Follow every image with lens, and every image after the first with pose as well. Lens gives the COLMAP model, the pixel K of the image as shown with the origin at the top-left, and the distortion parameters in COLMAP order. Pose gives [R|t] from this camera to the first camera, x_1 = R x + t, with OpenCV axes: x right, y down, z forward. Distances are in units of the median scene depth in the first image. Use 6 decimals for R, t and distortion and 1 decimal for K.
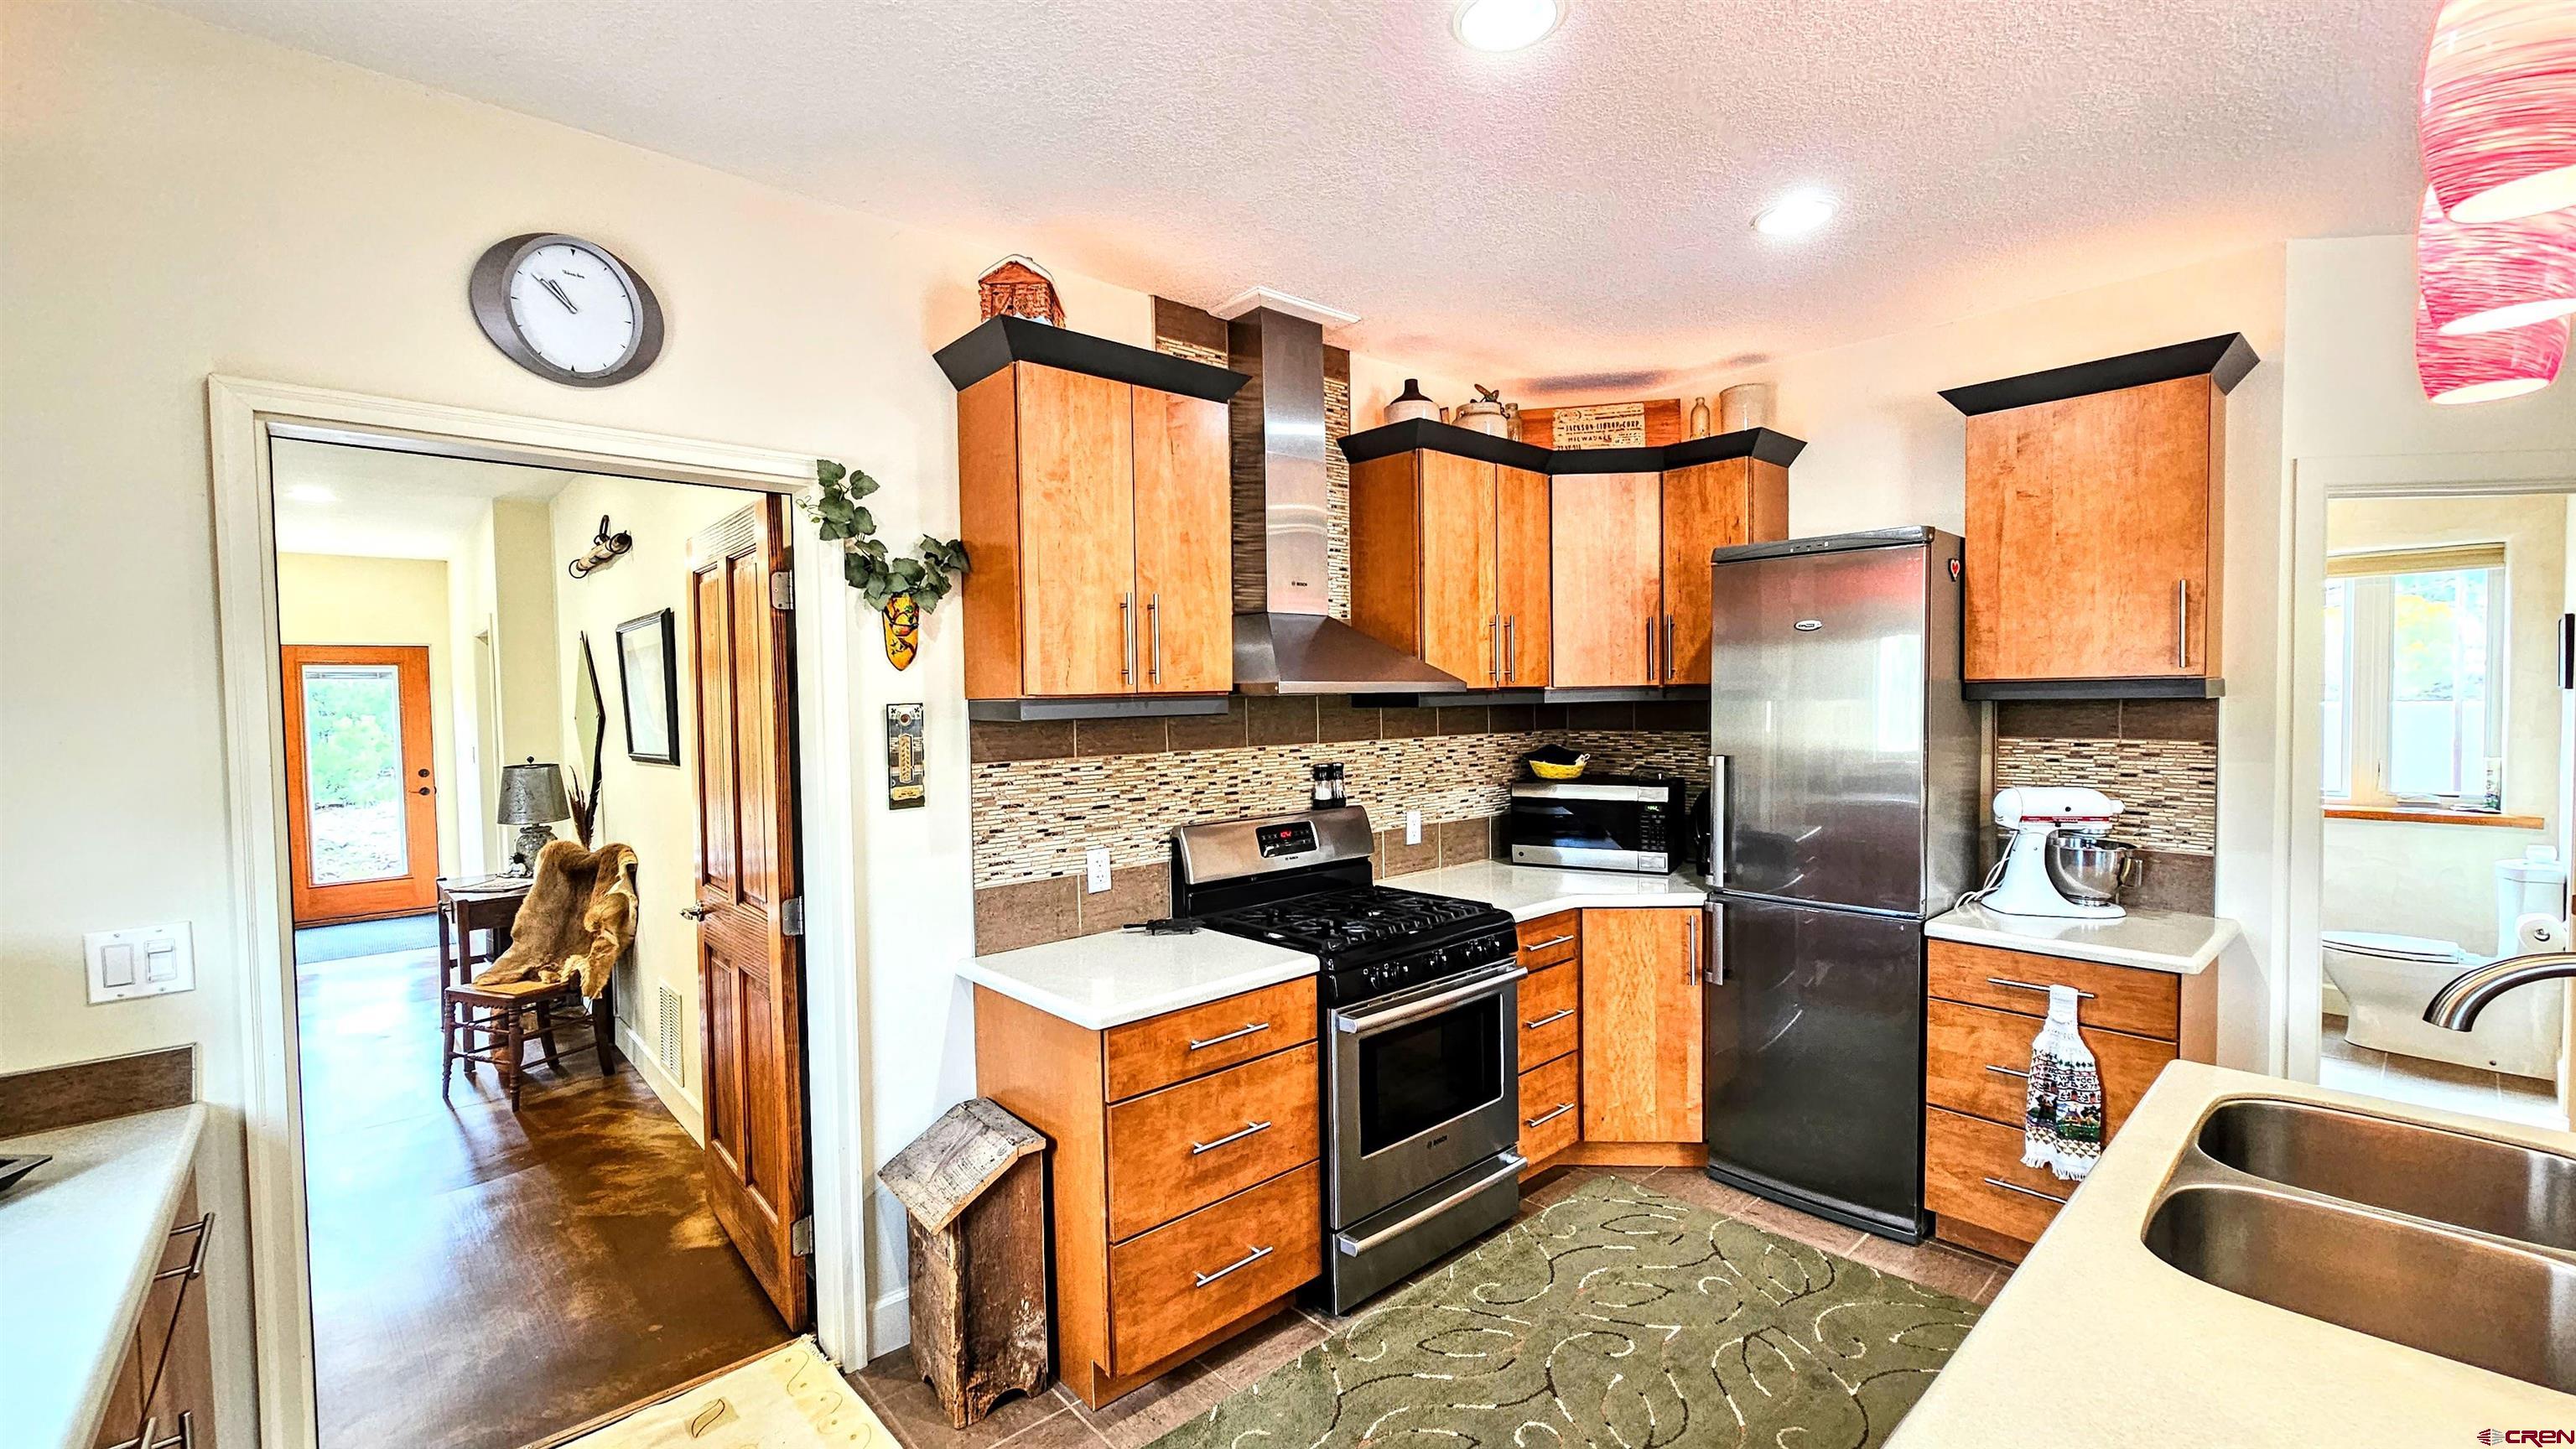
lens RADIAL K [[1056.0, 0, 1272.4], [0, 1056.0, 731.2], [0, 0, 1]] dist [-0.001751, -0.000022]
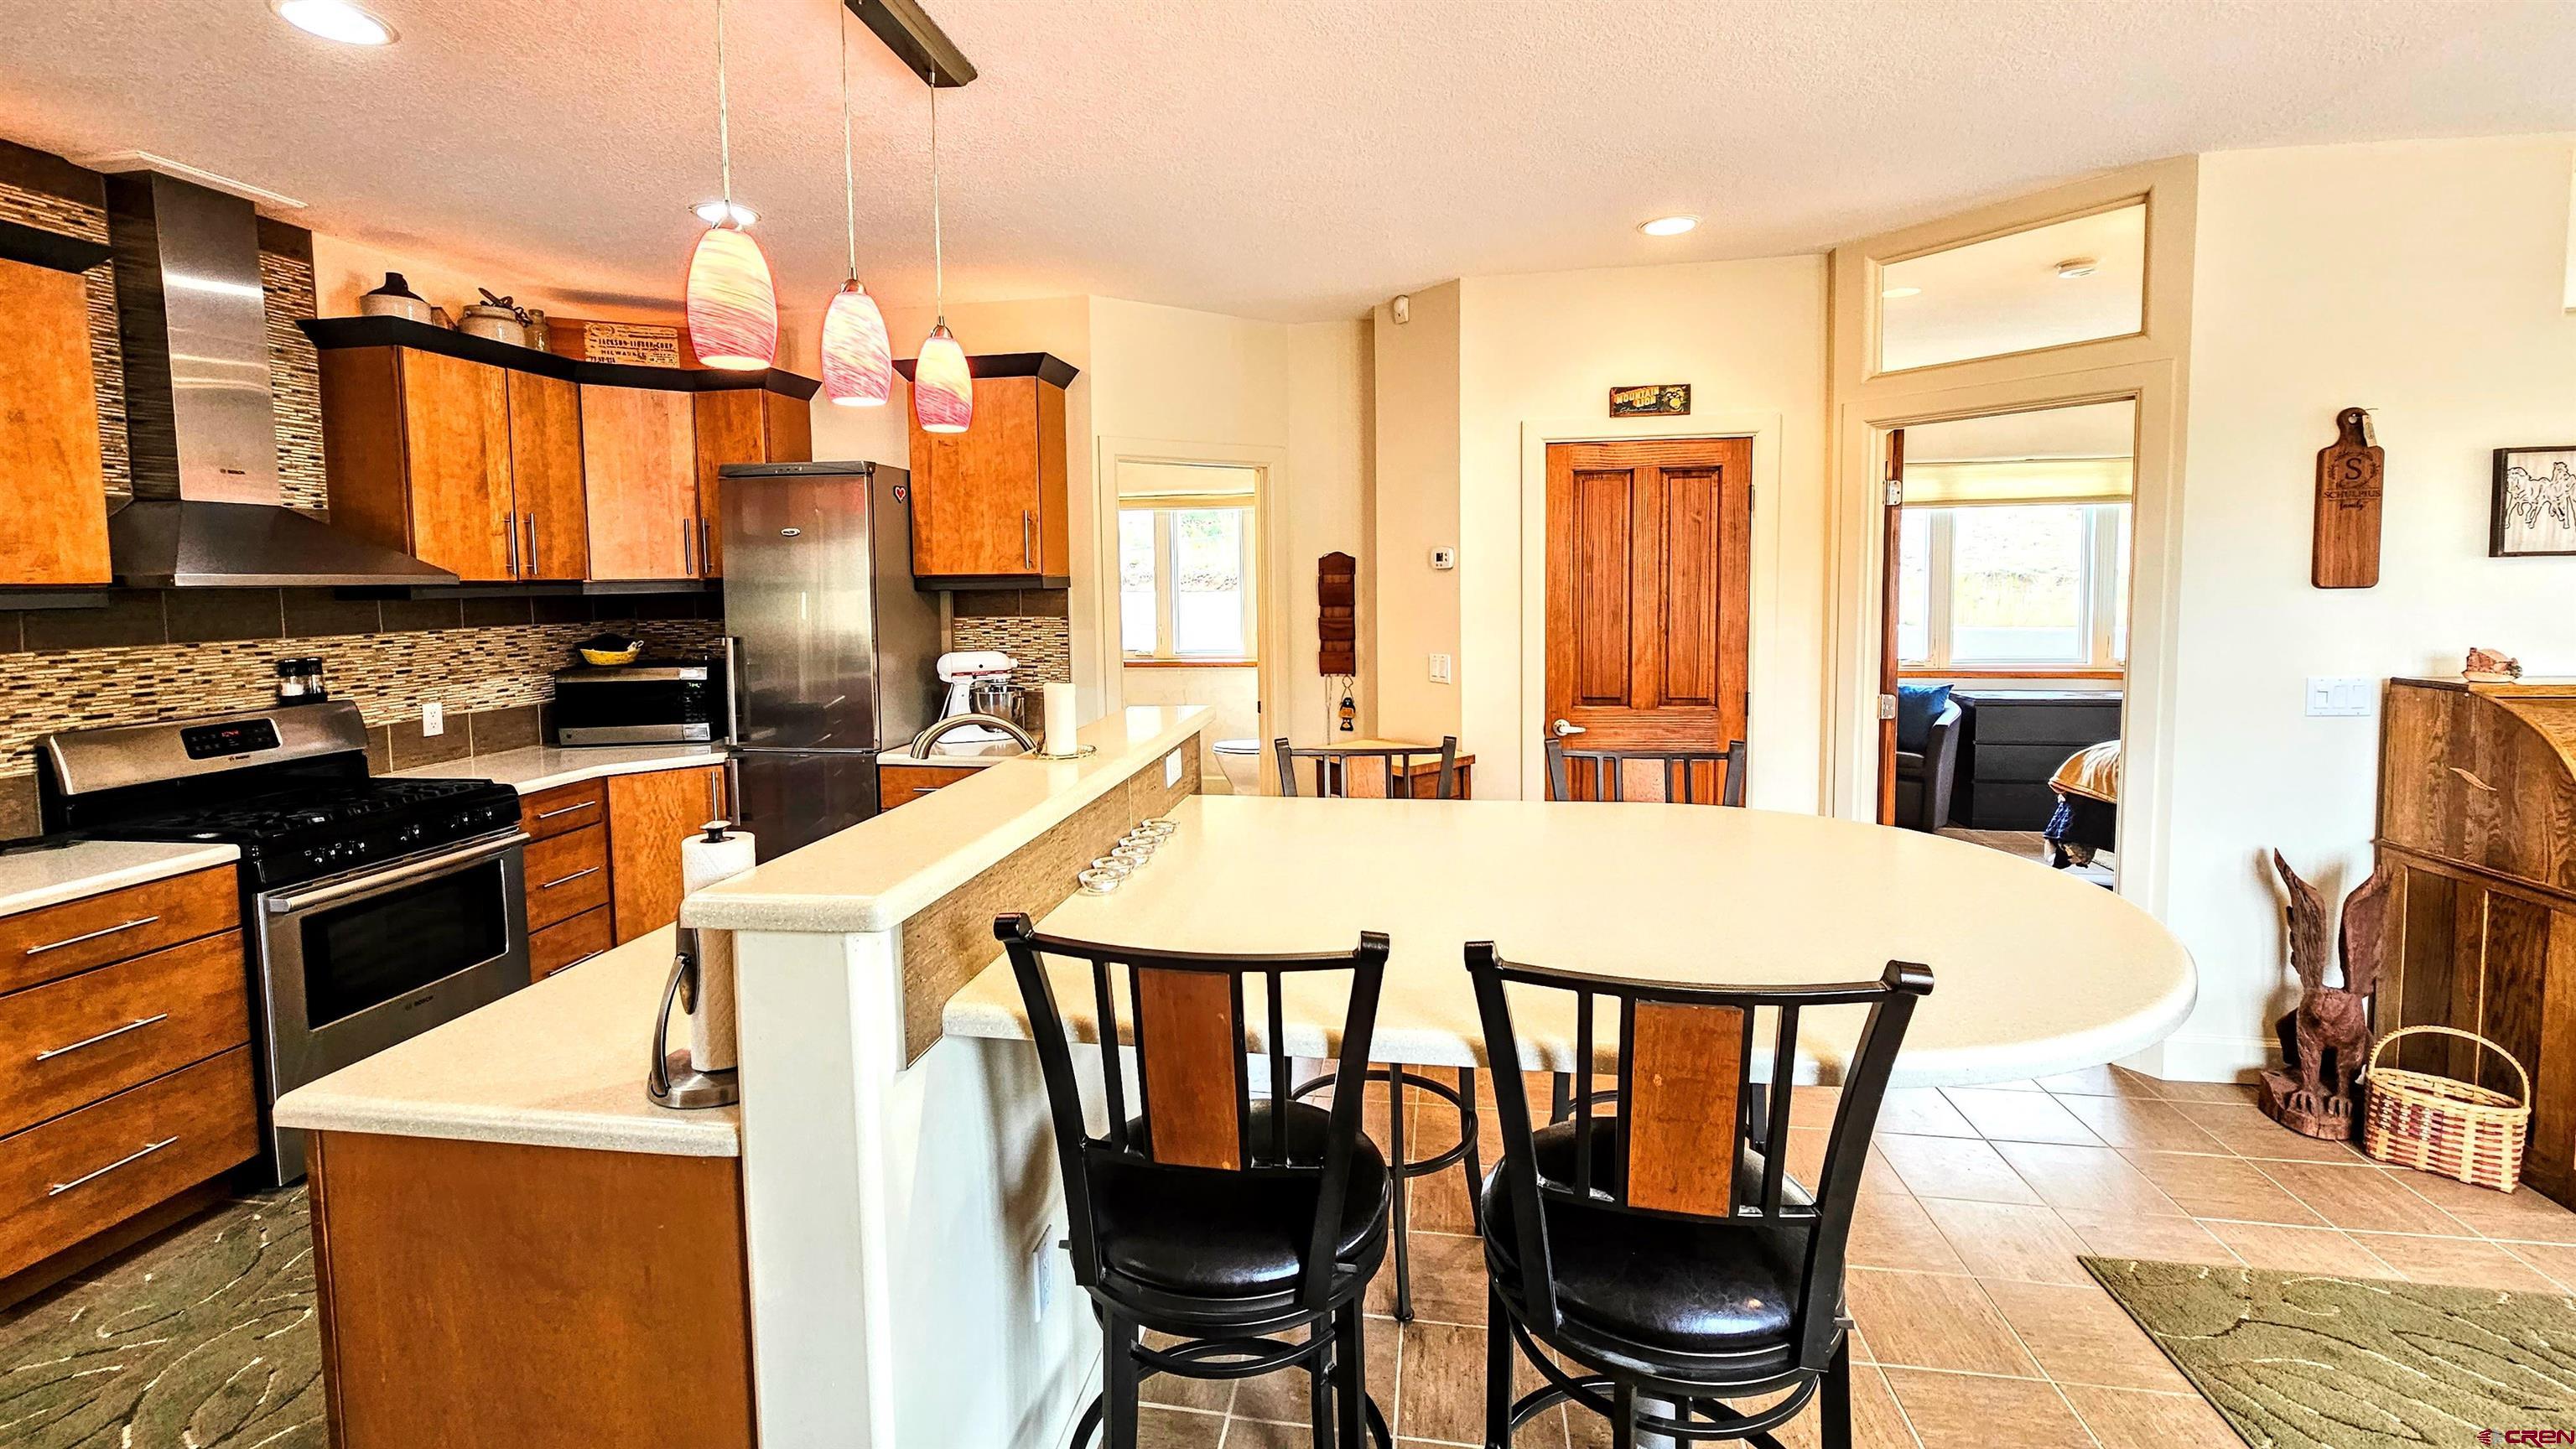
lens RADIAL K [[1048.8, 0, 1282.9], [0, 1048.8, 646.0], [0, 0, 1]] dist [-0.011152, 0.005262]
pose [[0.772397, -0.036649, 0.634082, 0.151777], [0.023745, 0.999302, 0.028833, 0.013690], [-0.634696, -0.007214, 0.772728, -0.326950]]
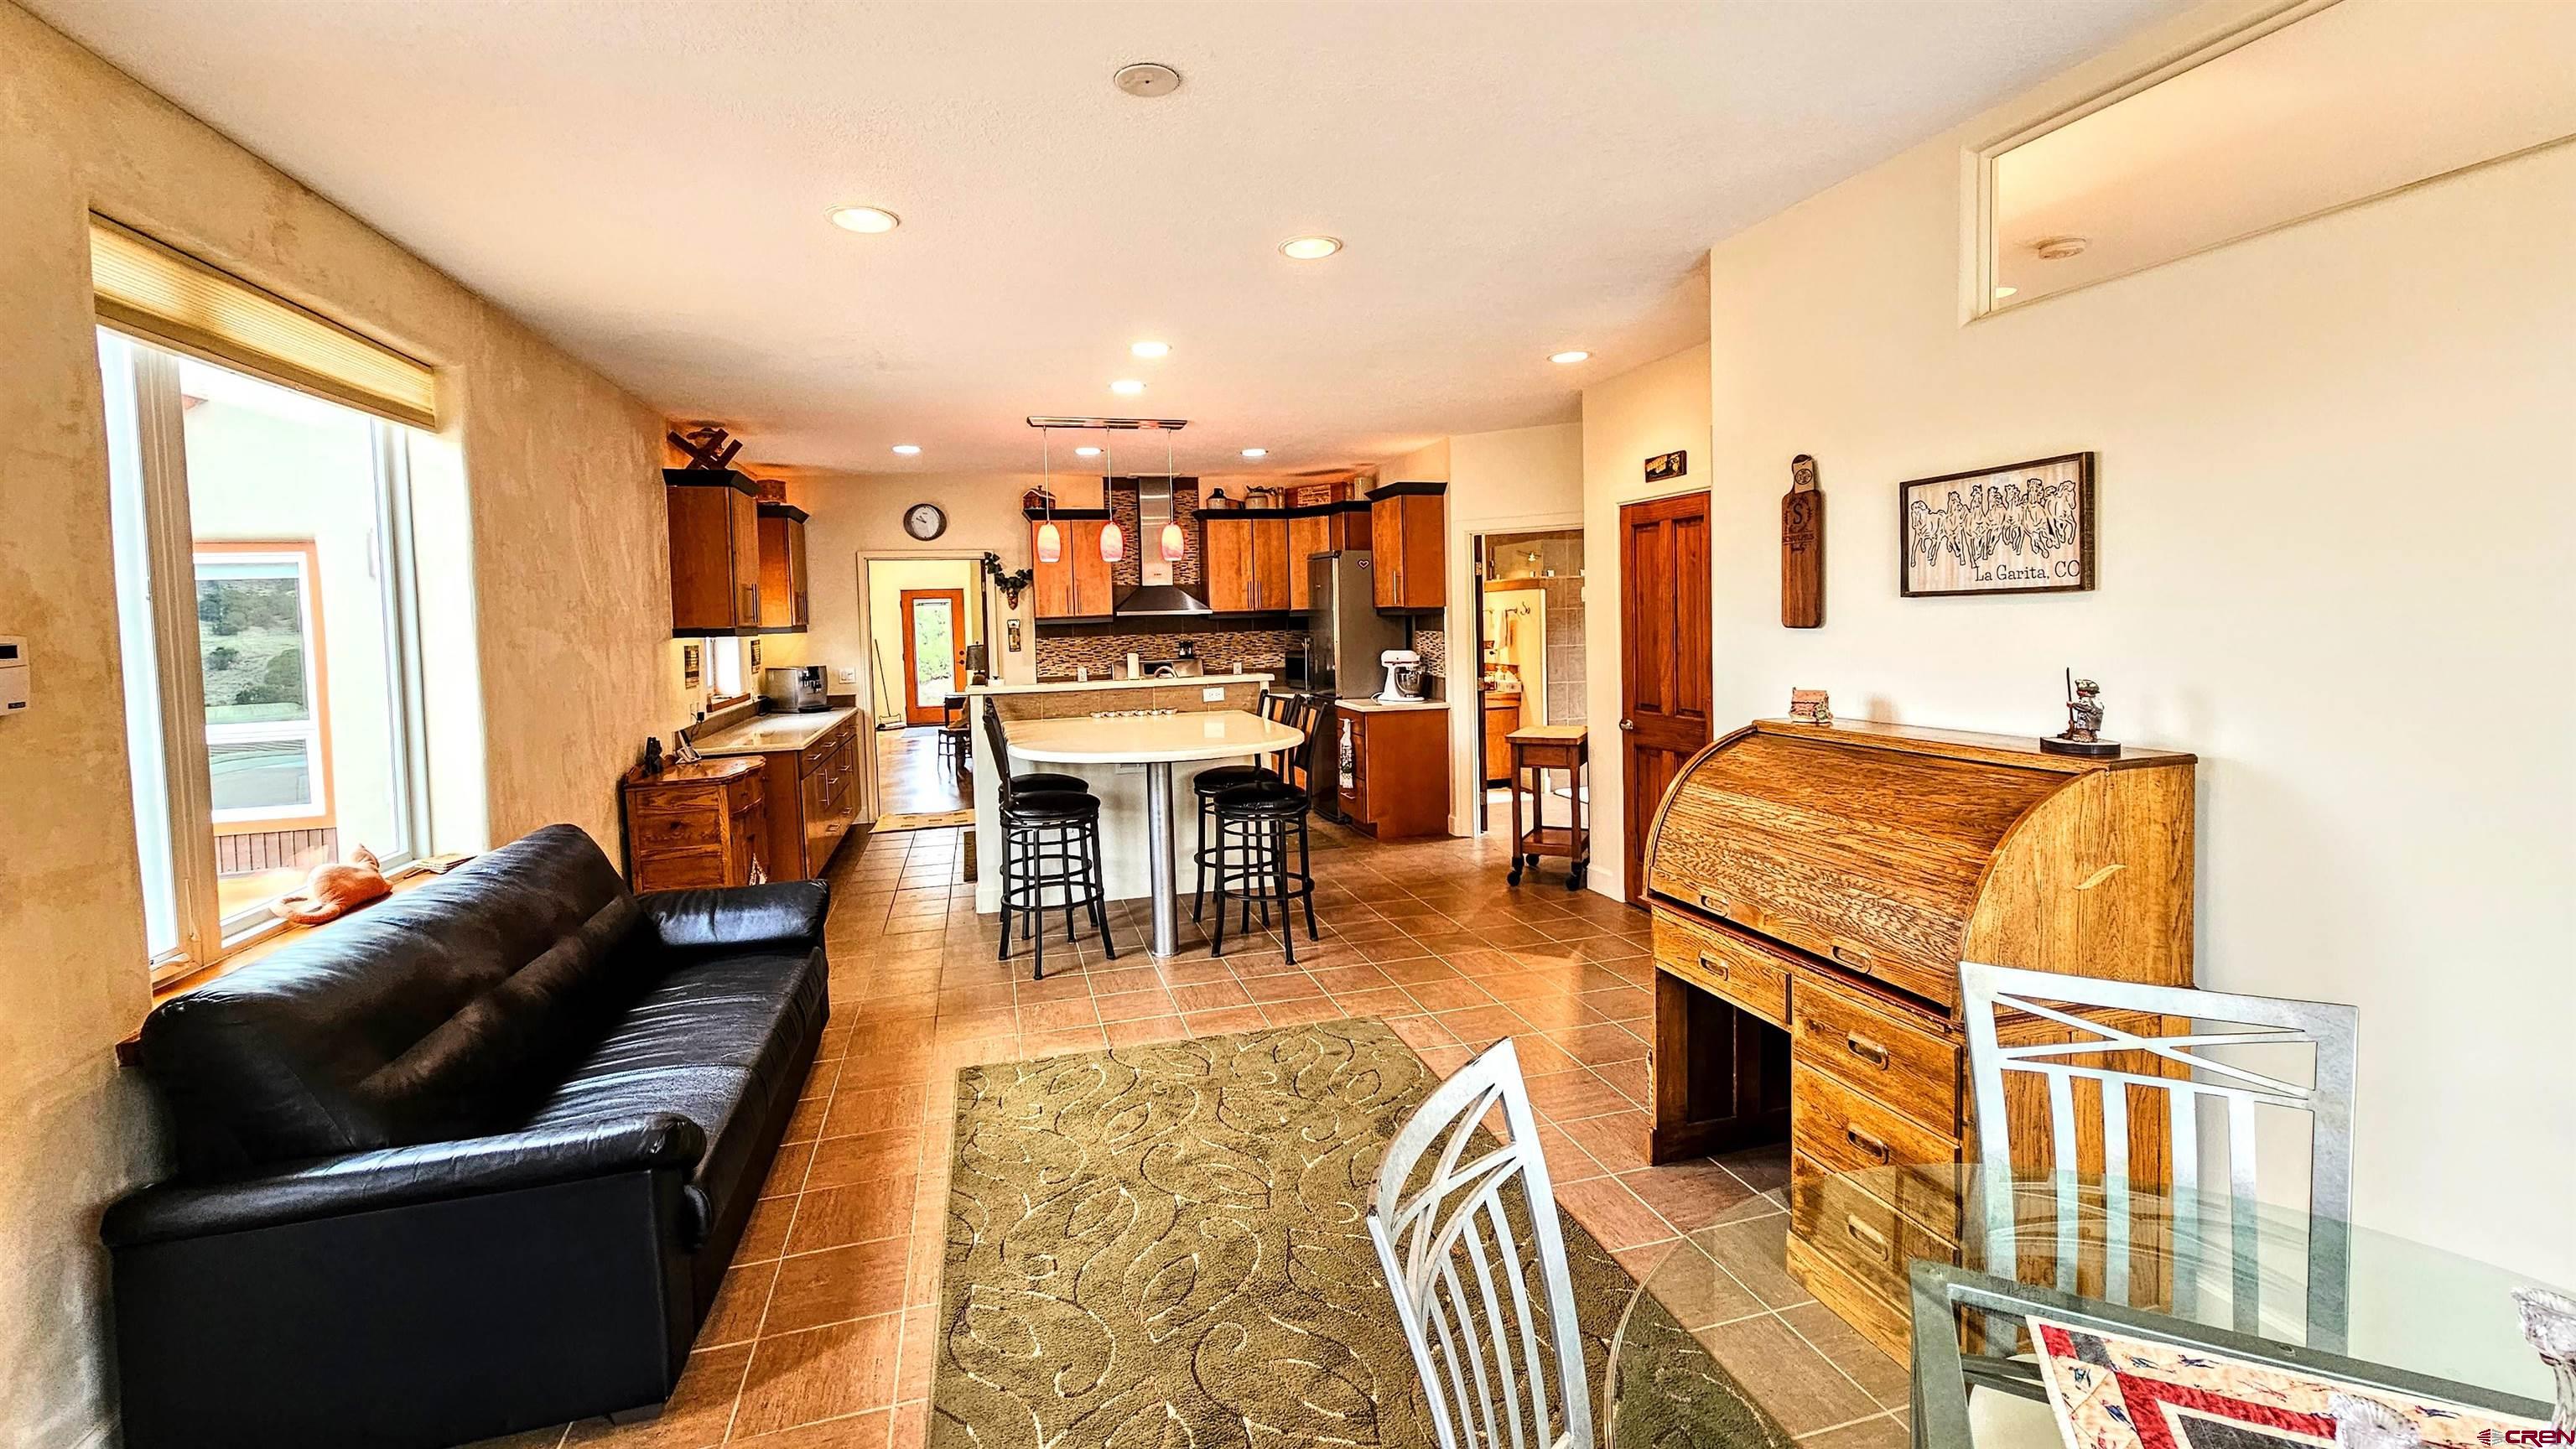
lens RADIAL K [[1048.8, 0, 1282.9], [0, 1048.8, 646.0], [0, 0, 1]] dist [-0.011152, 0.005262]
pose [[0.902410, 0.006522, -0.430829, 1.441085], [-0.003308, 0.999961, 0.008209, 0.021560], [0.430866, -0.005983, 0.902396, -1.270592]]
